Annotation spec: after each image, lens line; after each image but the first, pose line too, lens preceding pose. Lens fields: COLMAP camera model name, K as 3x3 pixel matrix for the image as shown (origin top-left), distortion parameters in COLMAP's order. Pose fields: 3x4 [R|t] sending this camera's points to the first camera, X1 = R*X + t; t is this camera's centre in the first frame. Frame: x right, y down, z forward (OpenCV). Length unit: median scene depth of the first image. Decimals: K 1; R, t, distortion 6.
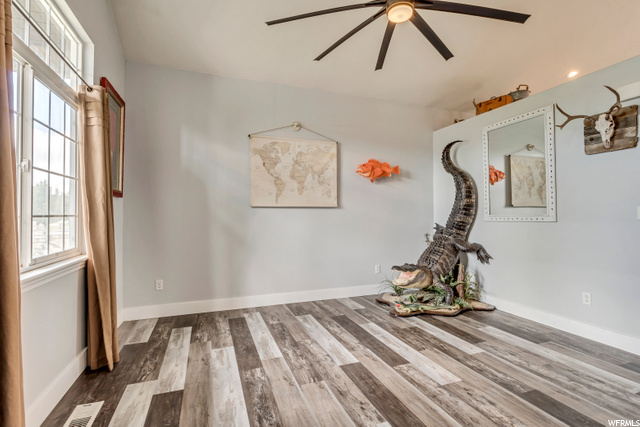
lens RADIAL K [[308.9, 0, 320.0], [0, 308.9, 213.5], [0, 0, 1]] dist [0.004458, 0.000172]
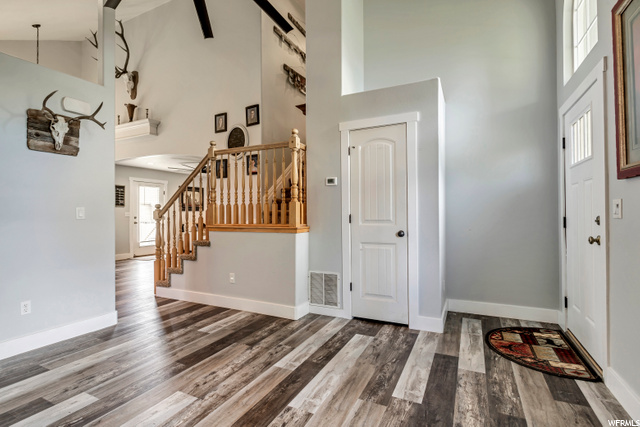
lens RADIAL K [[308.9, 0, 320.0], [0, 308.9, 213.5], [0, 0, 1]] dist [0.004458, 0.000172]
pose [[-0.693489, 0.006923, 0.720434, -0.519701], [-0.000227, 0.999952, -0.009827, 0.009692], [-0.720467, -0.006978, -0.693454, 1.347784]]
